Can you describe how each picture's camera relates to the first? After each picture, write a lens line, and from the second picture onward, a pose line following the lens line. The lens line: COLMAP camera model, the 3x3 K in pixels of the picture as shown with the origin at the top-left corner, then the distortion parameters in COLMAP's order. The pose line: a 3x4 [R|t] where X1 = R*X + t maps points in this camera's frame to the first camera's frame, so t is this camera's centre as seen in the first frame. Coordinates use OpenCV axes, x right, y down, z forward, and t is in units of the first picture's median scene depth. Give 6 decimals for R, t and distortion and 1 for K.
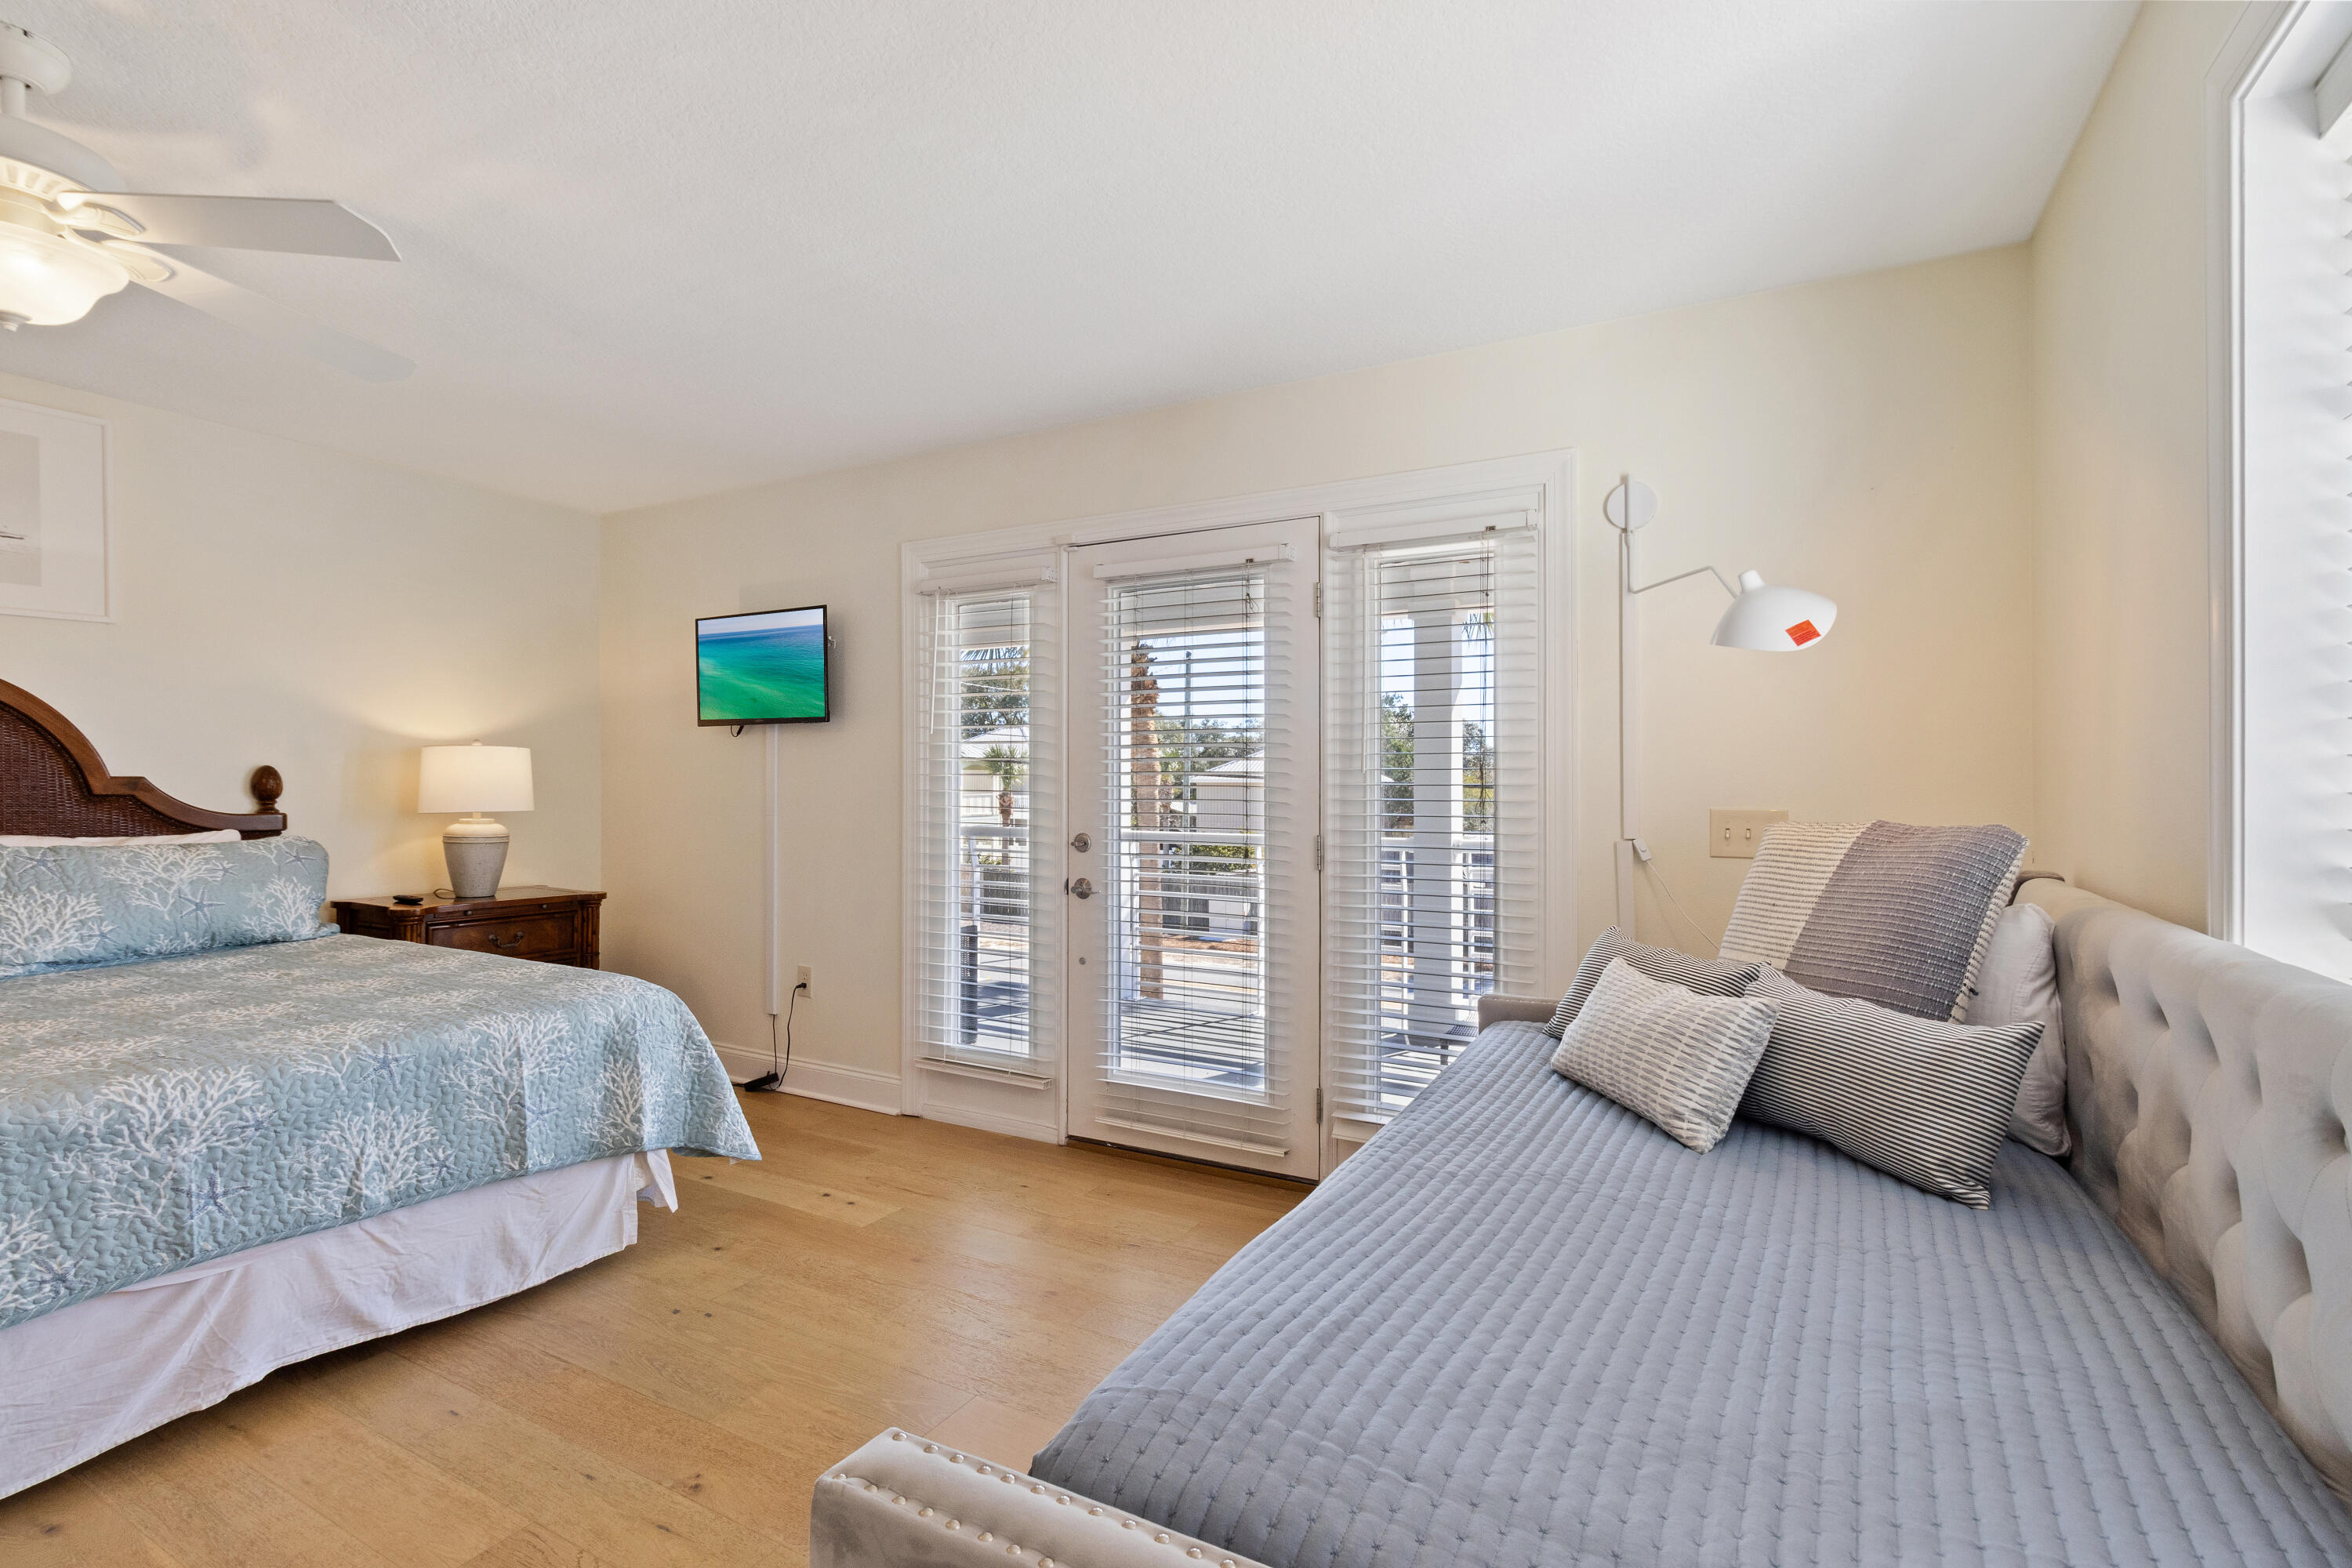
lens RADIAL K [[1118.3, 0, 1176.0], [0, 1118.3, 784.0], [0, 0, 1]] dist [0.000864, -0.000059]
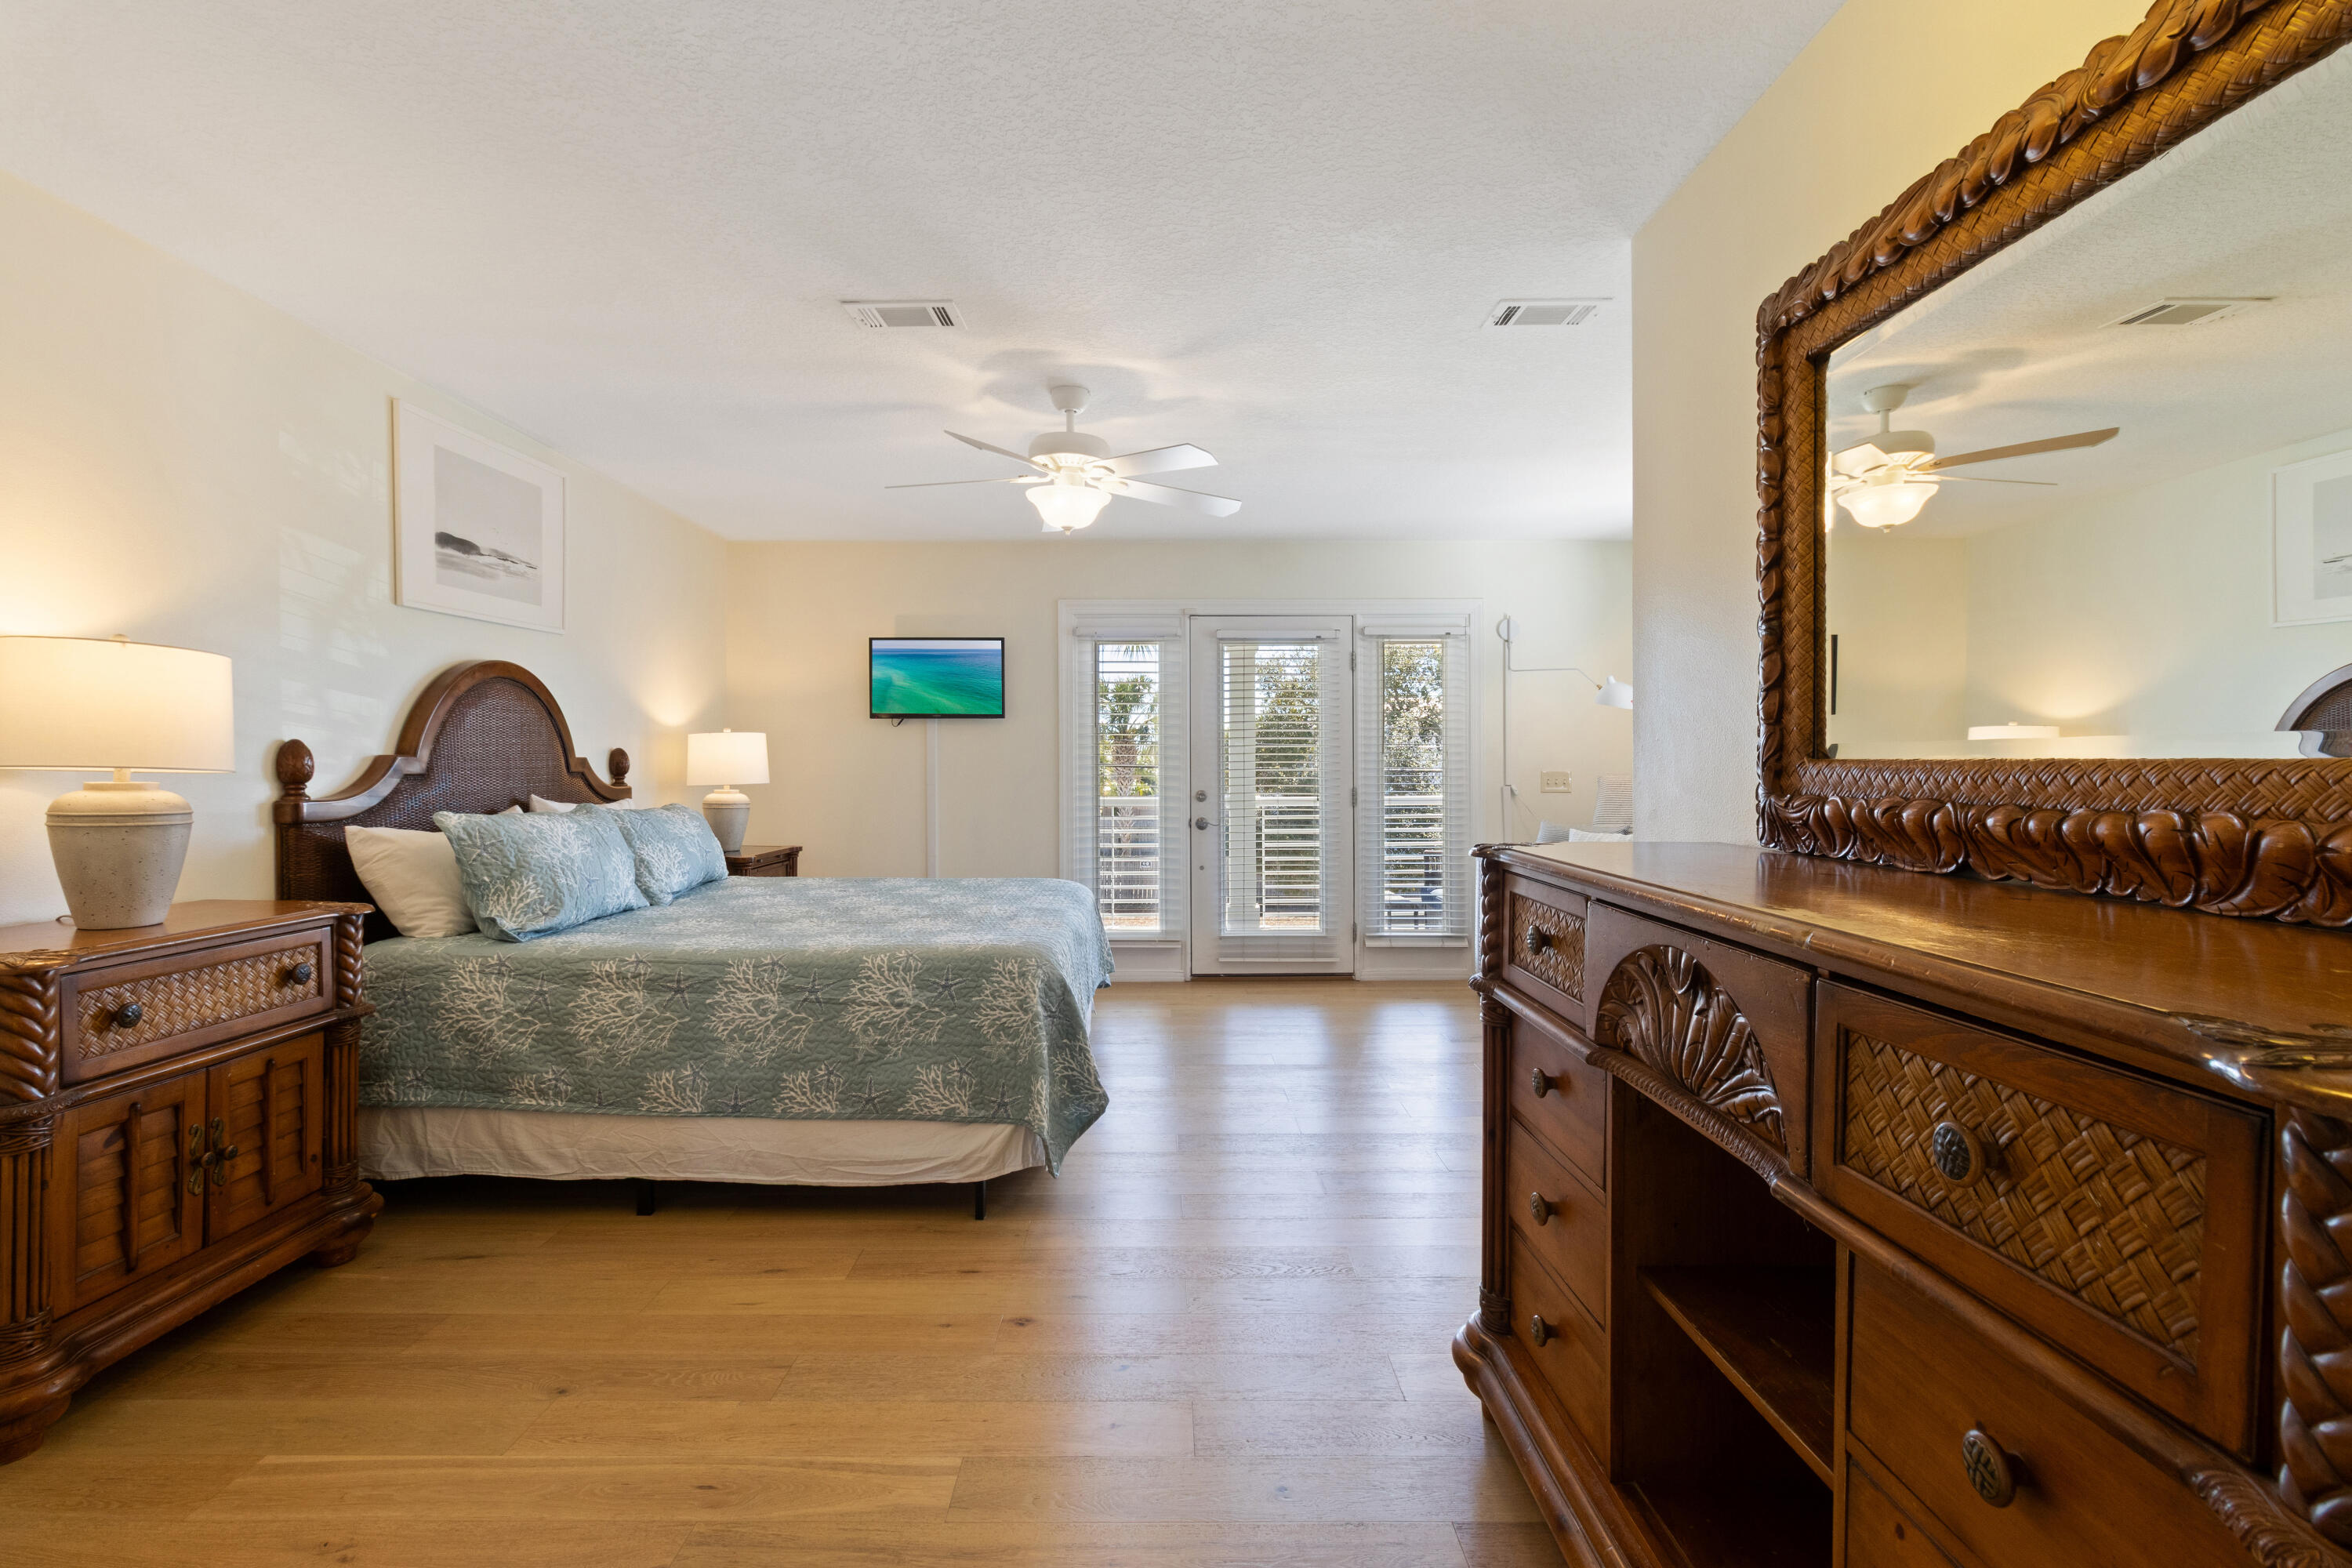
lens RADIAL K [[1118.3, 0, 1176.0], [0, 1118.3, 784.0], [0, 0, 1]] dist [0.000864, -0.000059]
pose [[0.862015, -0.014458, 0.506677, -0.922629], [0.002853, 0.999716, 0.023673, -0.004471], [-0.506876, -0.018961, 0.861811, -0.394624]]
